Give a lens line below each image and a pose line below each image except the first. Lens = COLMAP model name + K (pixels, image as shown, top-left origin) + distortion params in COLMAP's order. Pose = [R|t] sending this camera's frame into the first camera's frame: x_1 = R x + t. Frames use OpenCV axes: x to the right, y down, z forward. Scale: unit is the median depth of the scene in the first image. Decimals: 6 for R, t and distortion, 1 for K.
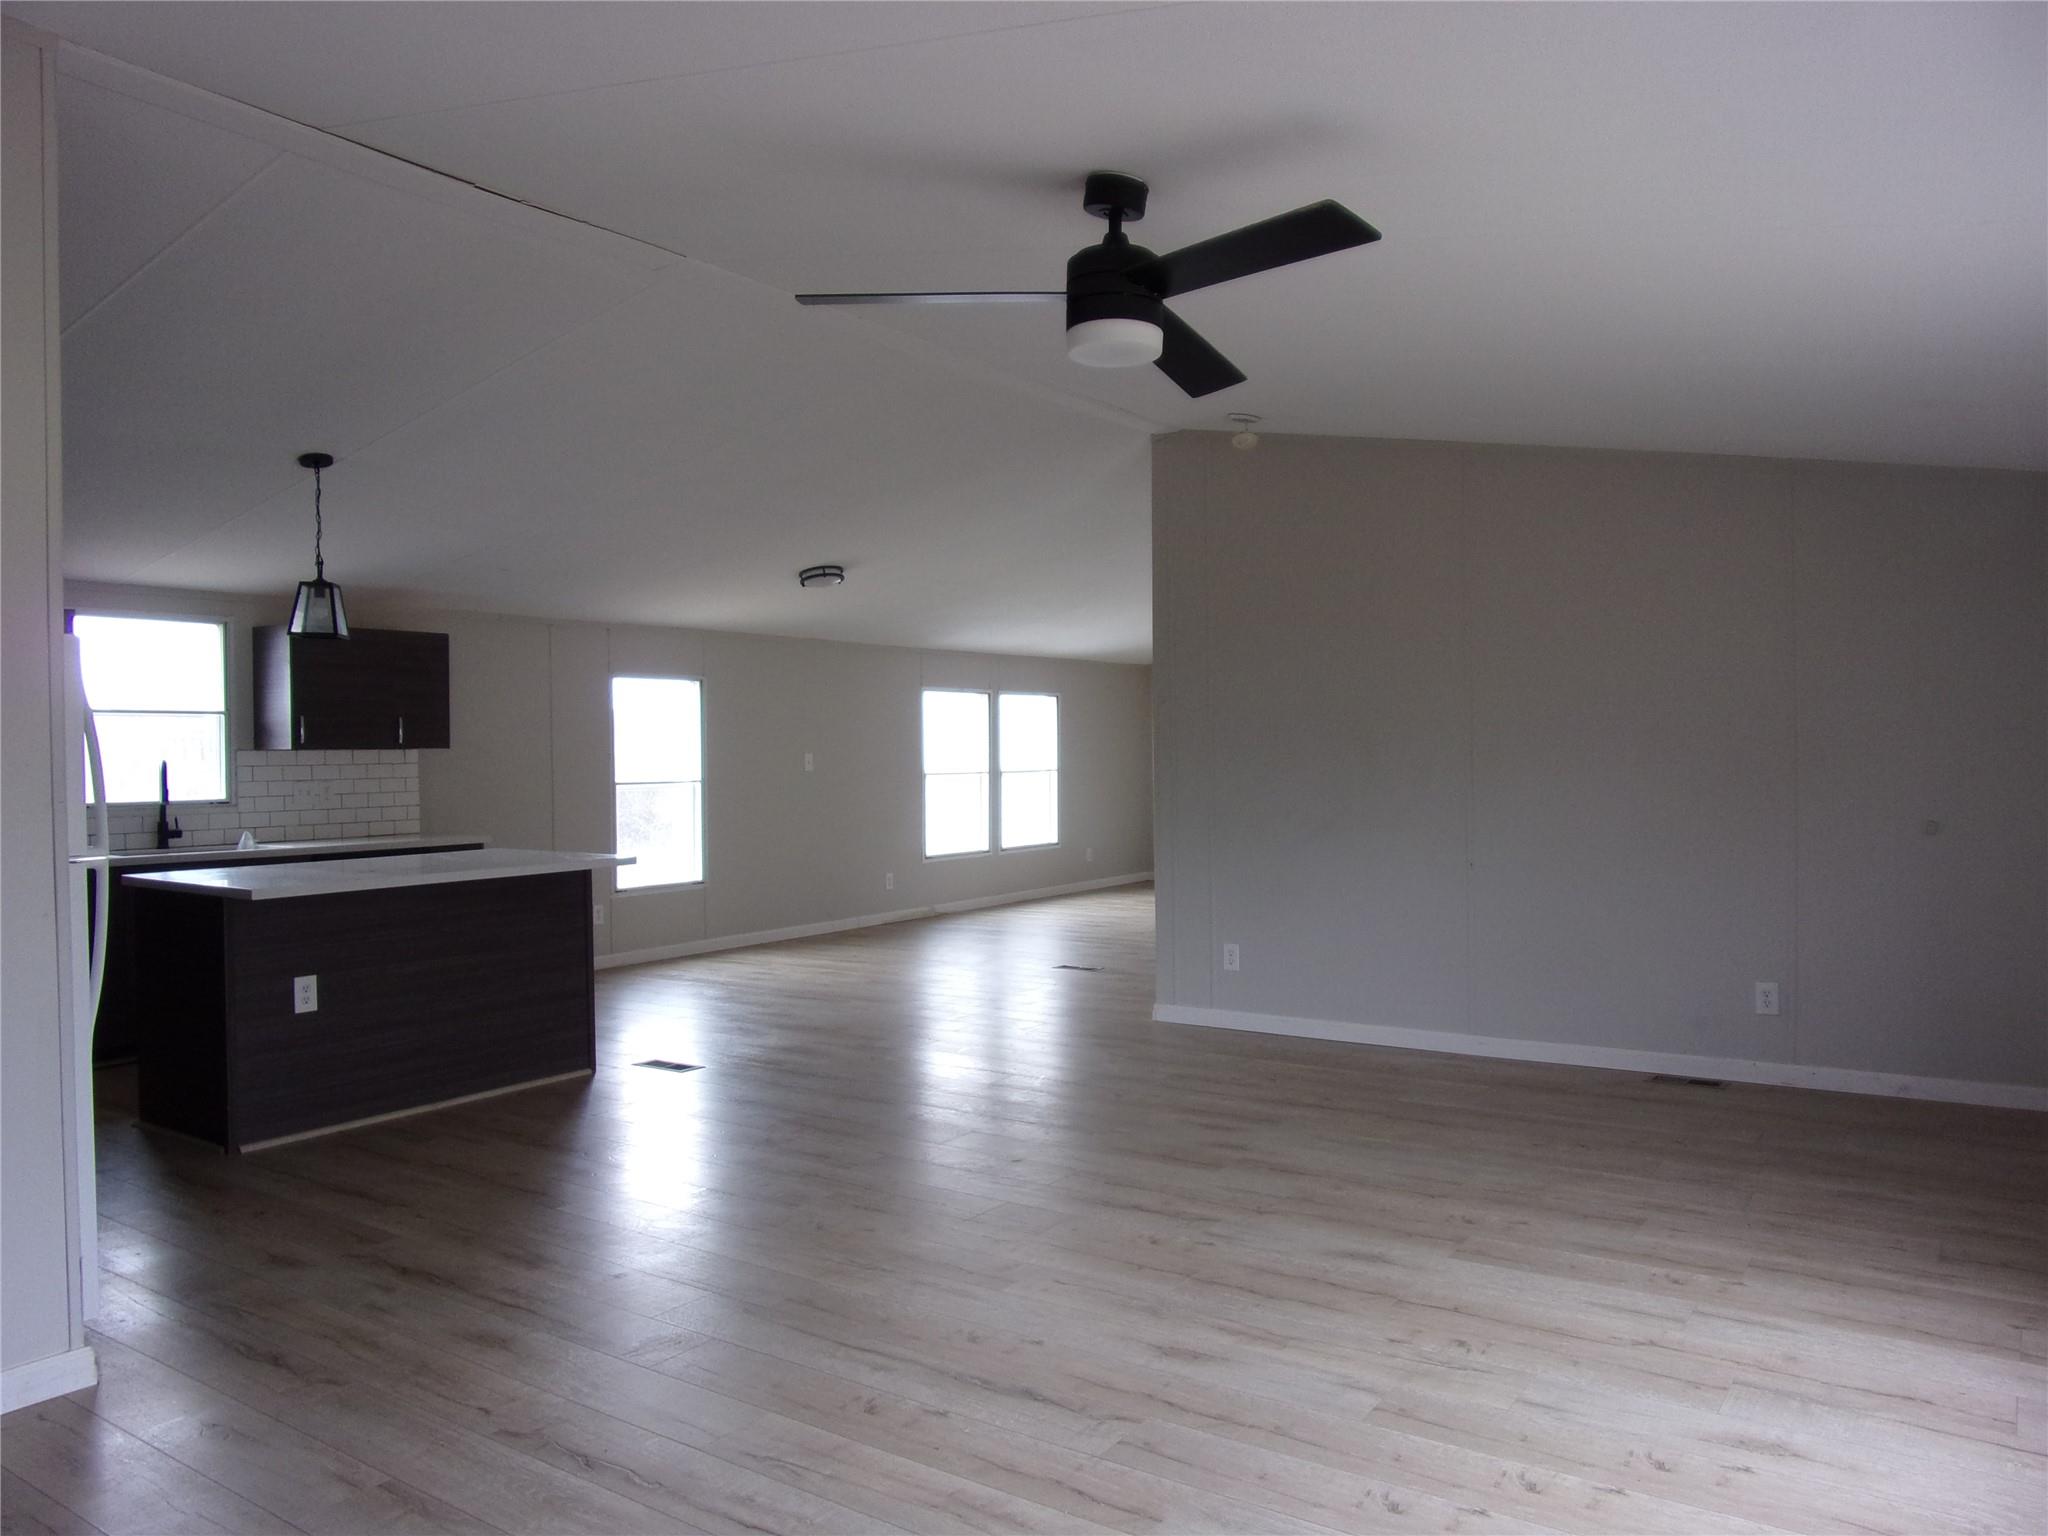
lens RADIAL K [[1466.0, 0, 1015.3], [0, 1466.0, 750.9], [0, 0, 1]] dist [-0.059791, 0.038163]
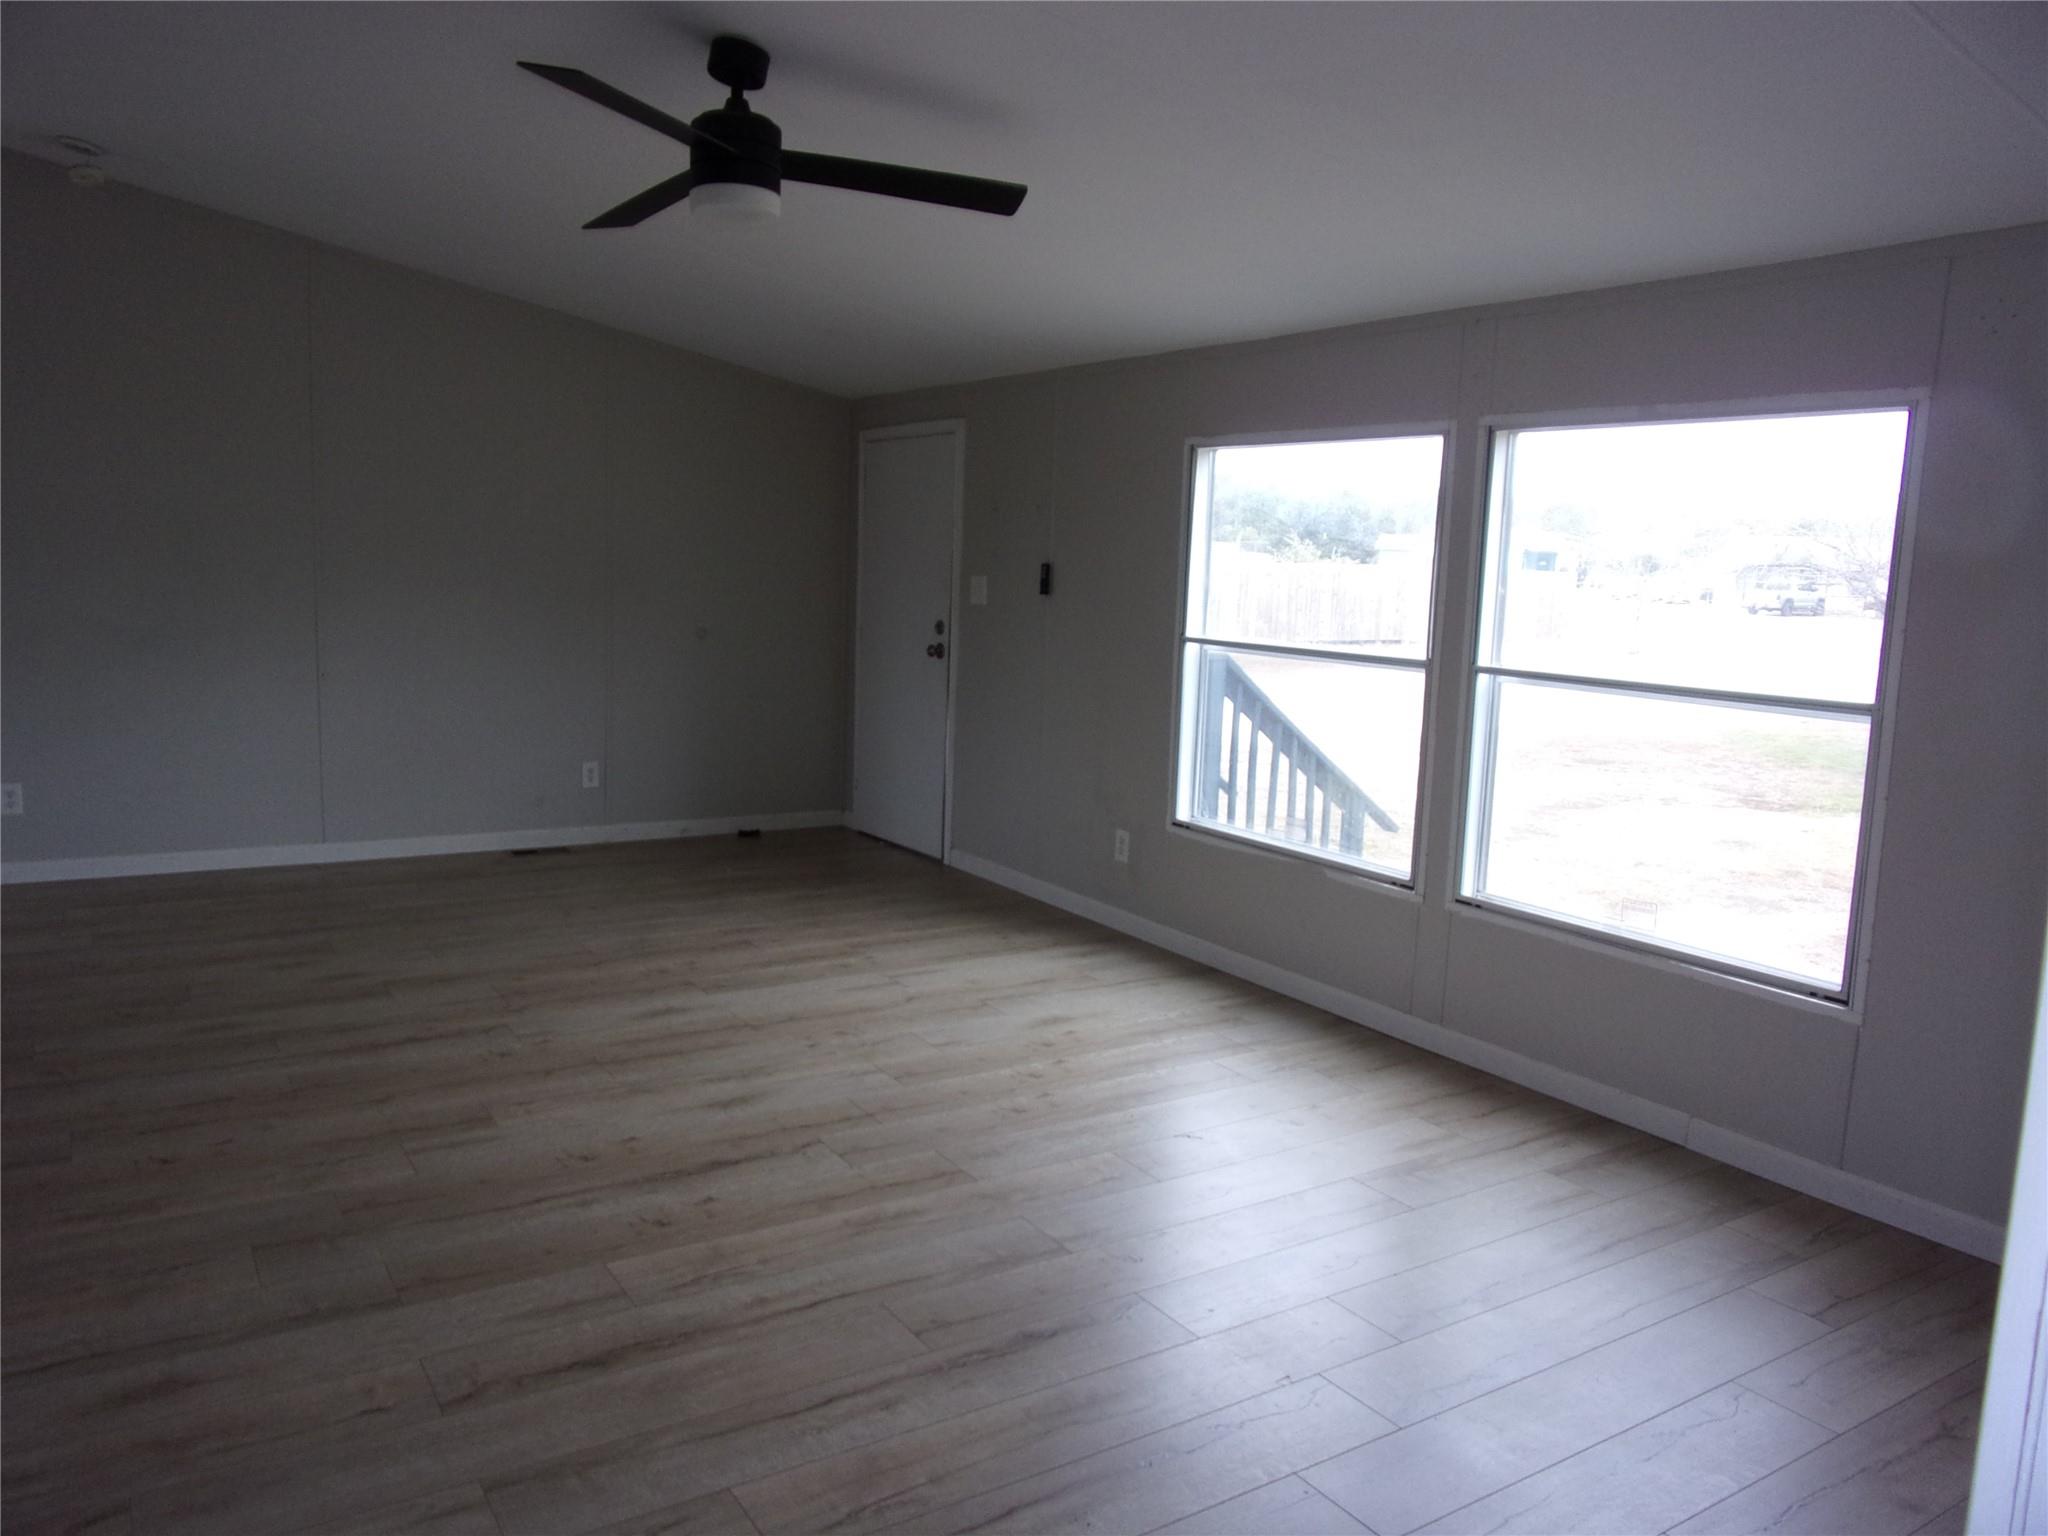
lens RADIAL K [[1466.0, 0, 1006.0], [0, 1466.0, 782.1], [0, 0, 1]] dist [-0.059791, 0.038163]
pose [[0.386861, -0.112261, 0.915279, -0.824653], [-0.041792, 0.989408, 0.139017, -0.015969], [-0.921191, -0.092031, 0.378071, 0.356507]]
